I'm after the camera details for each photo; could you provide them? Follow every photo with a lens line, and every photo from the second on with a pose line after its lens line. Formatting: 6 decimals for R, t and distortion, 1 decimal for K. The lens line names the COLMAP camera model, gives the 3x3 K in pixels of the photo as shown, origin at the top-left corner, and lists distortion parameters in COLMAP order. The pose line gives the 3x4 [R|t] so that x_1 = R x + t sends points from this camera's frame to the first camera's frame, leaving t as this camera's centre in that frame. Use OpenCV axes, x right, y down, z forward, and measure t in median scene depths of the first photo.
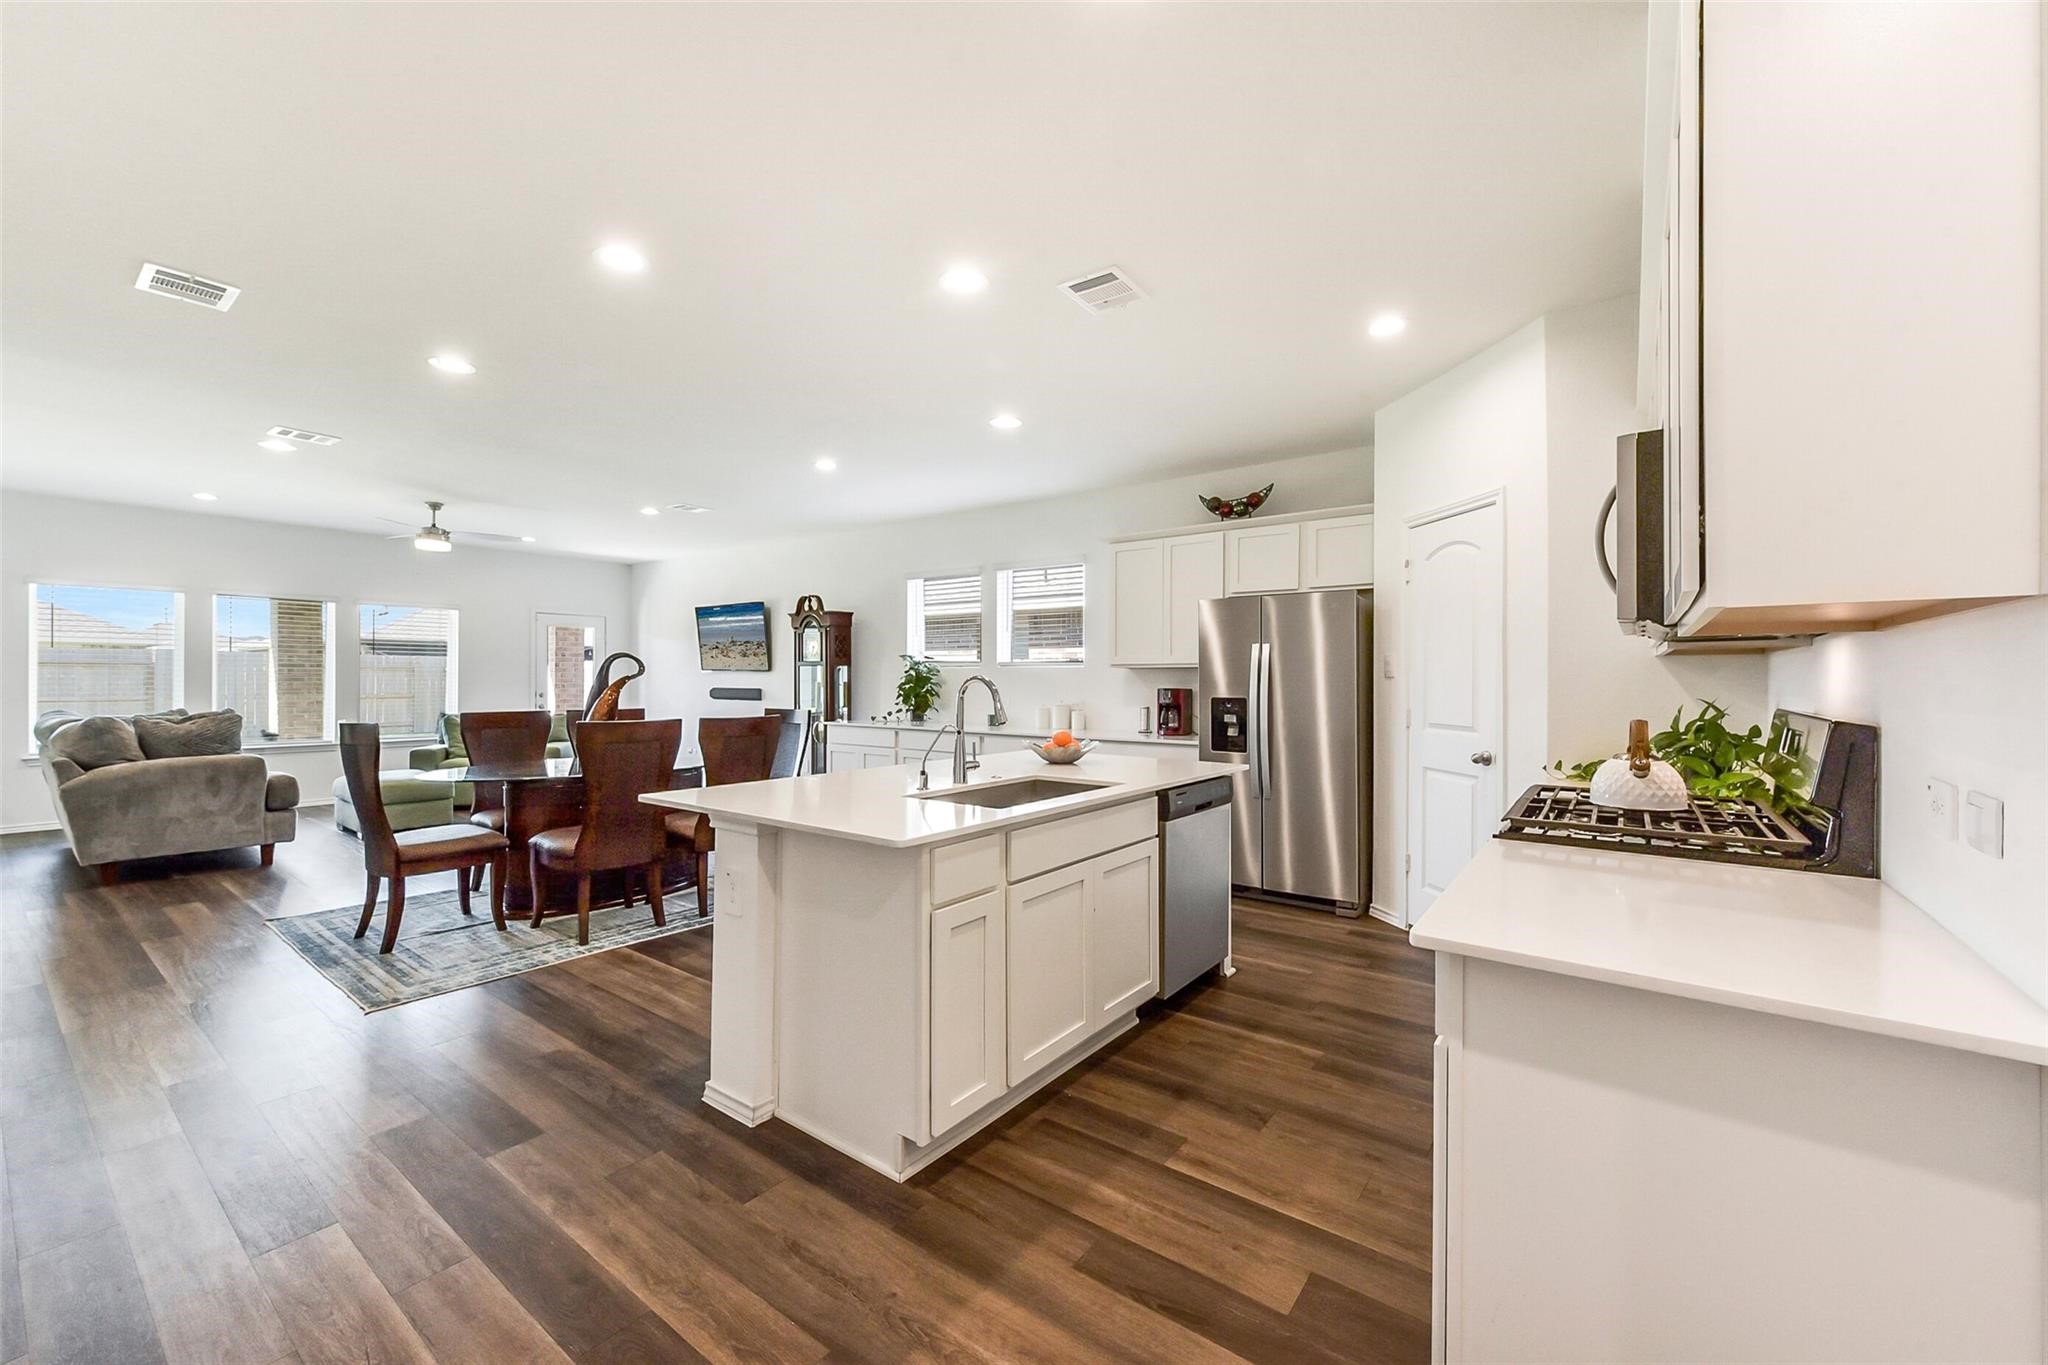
lens RADIAL K [[806.5, 0, 1020.3], [0, 806.5, 675.8], [0, 0, 1]] dist [0.006654, -0.002242]
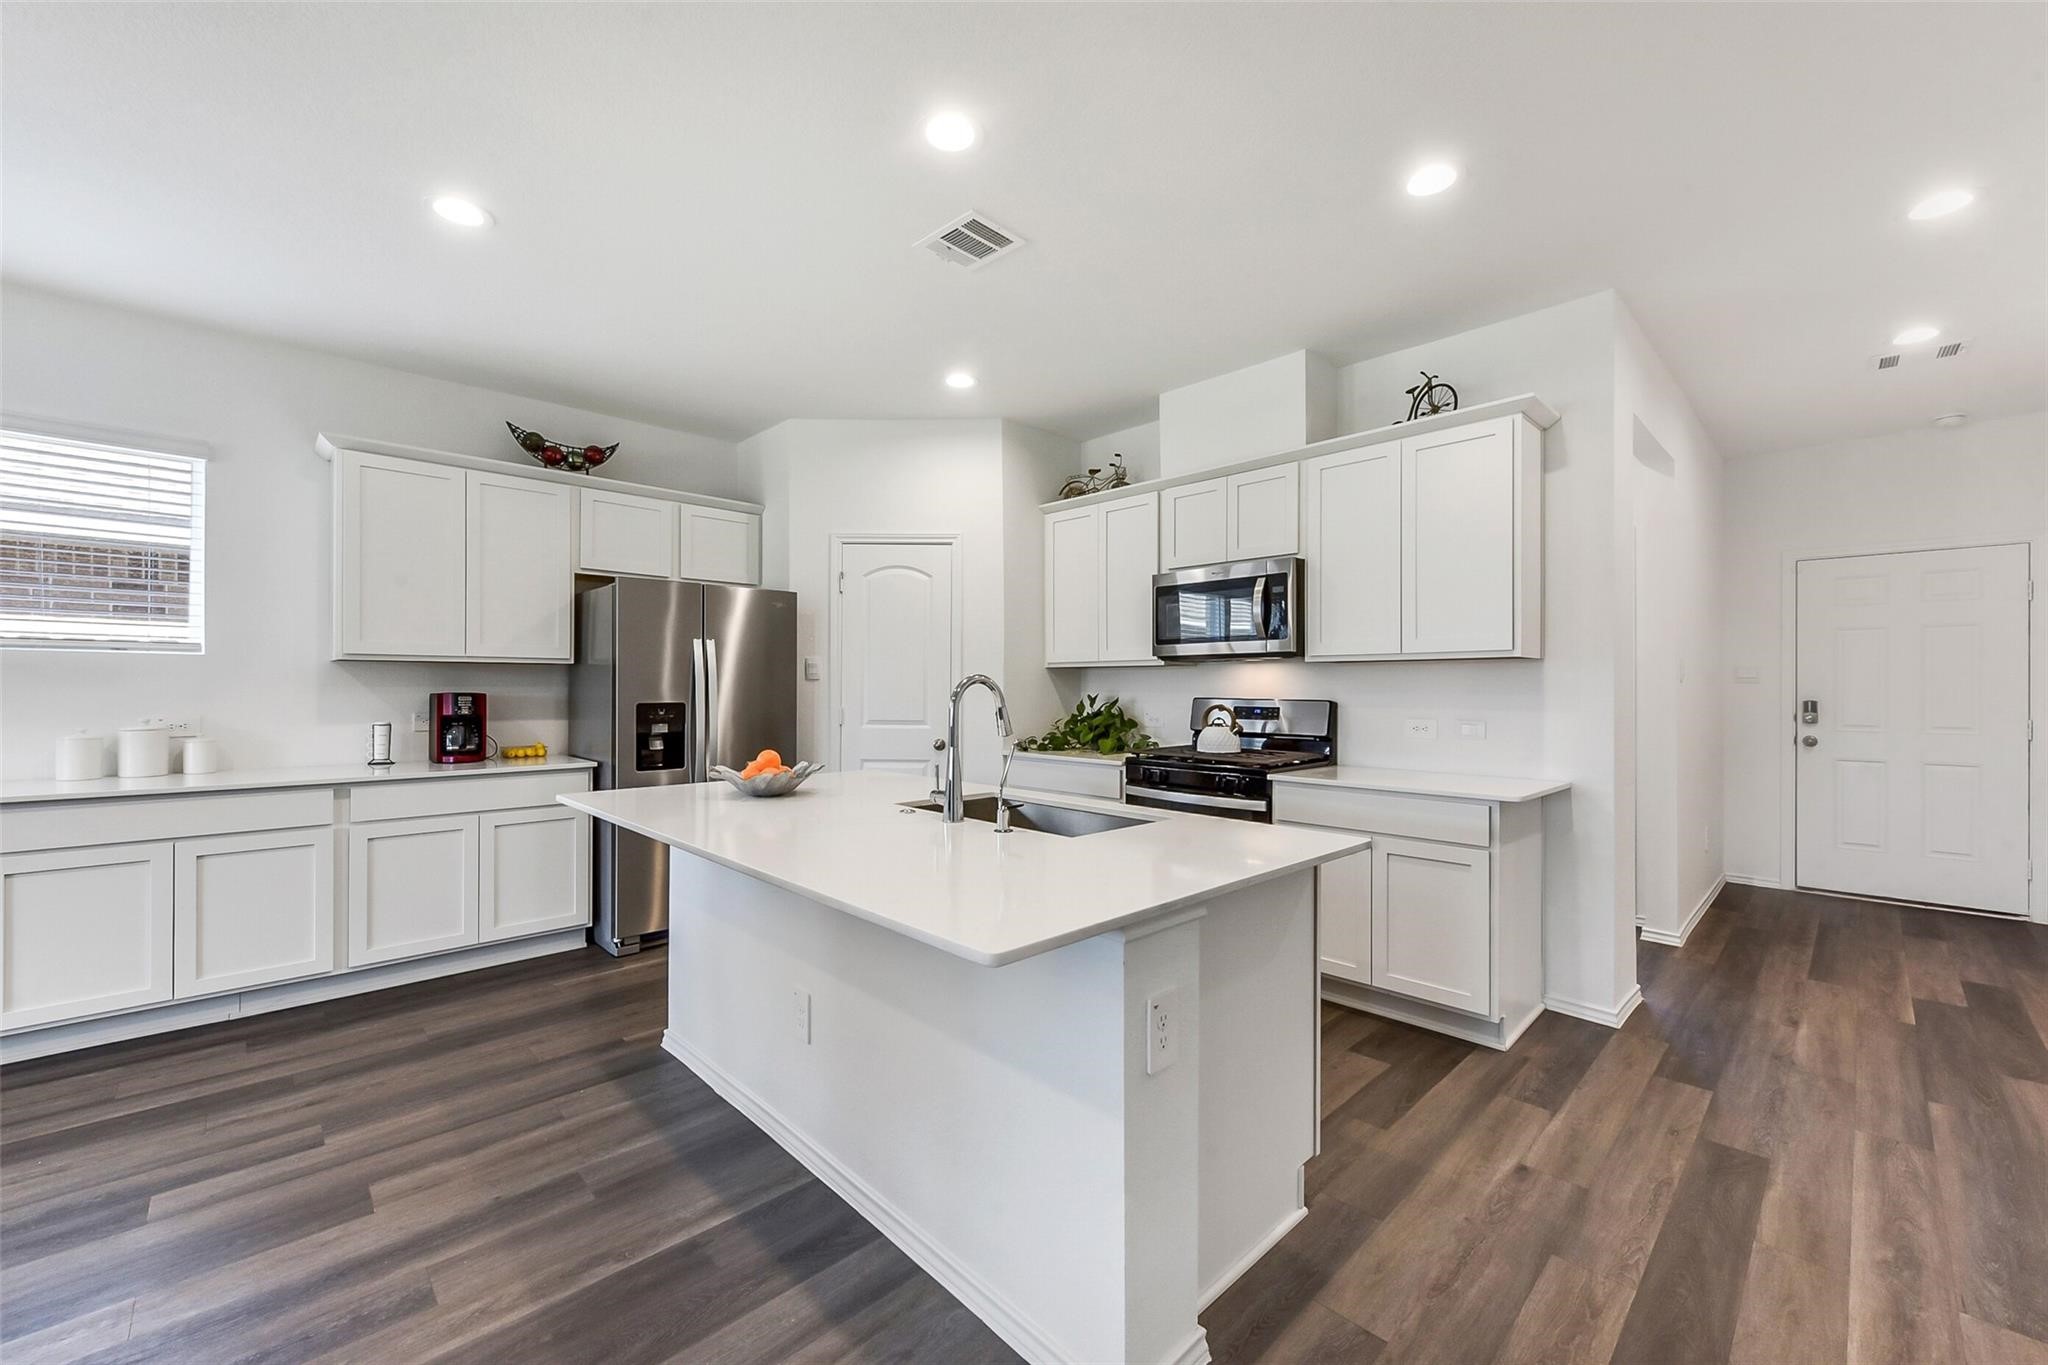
lens RADIAL K [[806.5, 0, 1027.0], [0, 806.5, 690.3], [0, 0, 1]] dist [0.006654, -0.002242]
pose [[0.155632, -0.005633, 0.987799, -0.466067], [-0.009293, 0.999931, 0.007166, 0.004556], [-0.987771, -0.010295, 0.155569, 0.487351]]
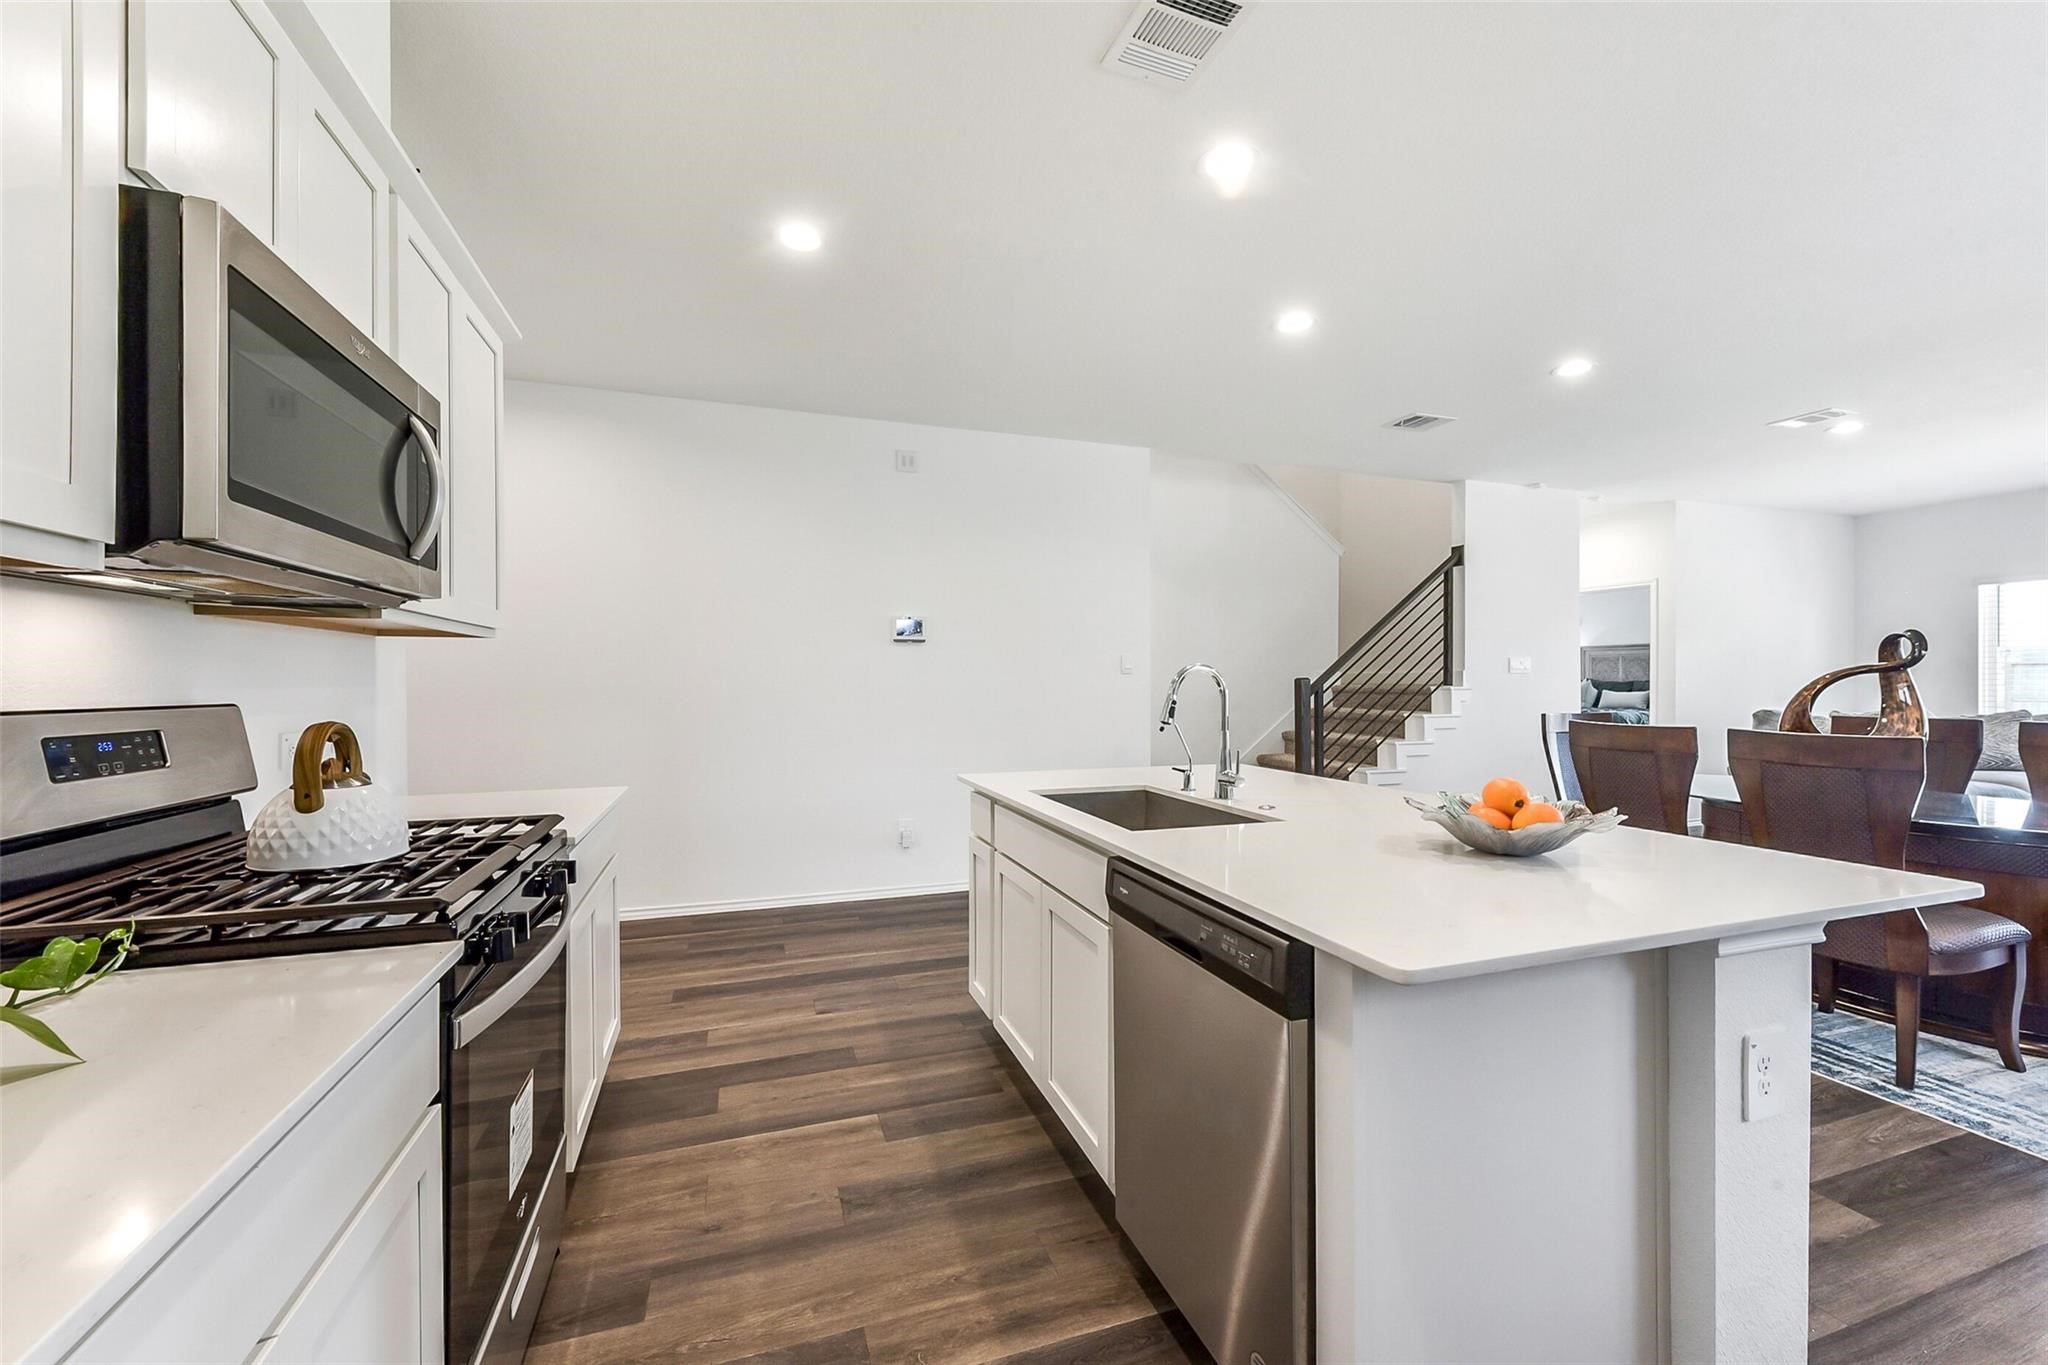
lens RADIAL K [[806.5, 0, 1015.9], [0, 806.5, 684.1], [0, 0, 1]] dist [0.006654, -0.002242]
pose [[-0.563128, -0.004333, -0.826358, 0.416790], [0.004383, 0.999957, -0.008230, 0.015700], [0.826358, -0.008256, -0.563085, 0.759007]]
